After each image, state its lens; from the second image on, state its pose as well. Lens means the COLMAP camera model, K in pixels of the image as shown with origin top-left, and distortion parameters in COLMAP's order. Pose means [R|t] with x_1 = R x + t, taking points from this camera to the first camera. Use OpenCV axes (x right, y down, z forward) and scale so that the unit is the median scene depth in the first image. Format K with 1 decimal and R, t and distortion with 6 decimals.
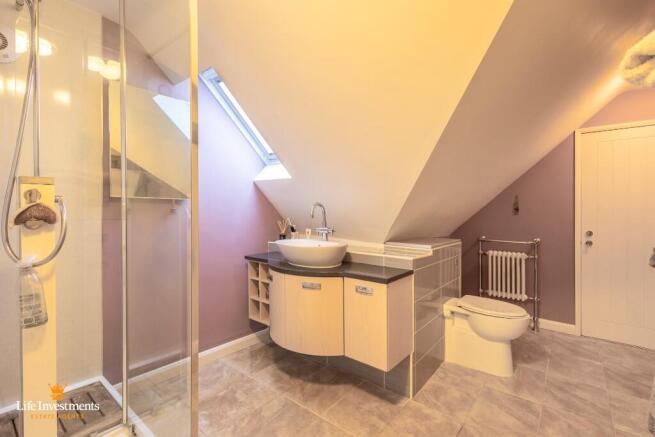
lens RADIAL K [[300.7, 0, 317.5], [0, 300.7, 214.5], [0, 0, 1]] dist [0.001034, -0.000017]
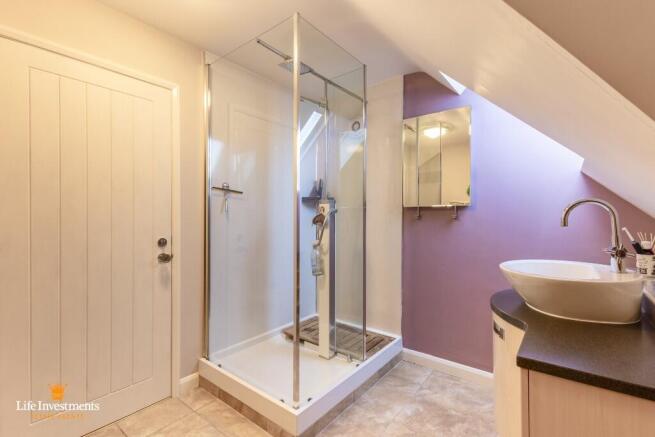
lens RADIAL K [[293.4, 0, 327.5], [0, 293.4, 218.5], [0, 0, 1]] dist [-0.000779, -0.000300]
pose [[0.036776, 0.000941, -0.999323, 0.470122], [-0.006136, 0.999981, 0.000716, -0.003655], [0.999305, 0.006106, 0.036781, 0.468968]]
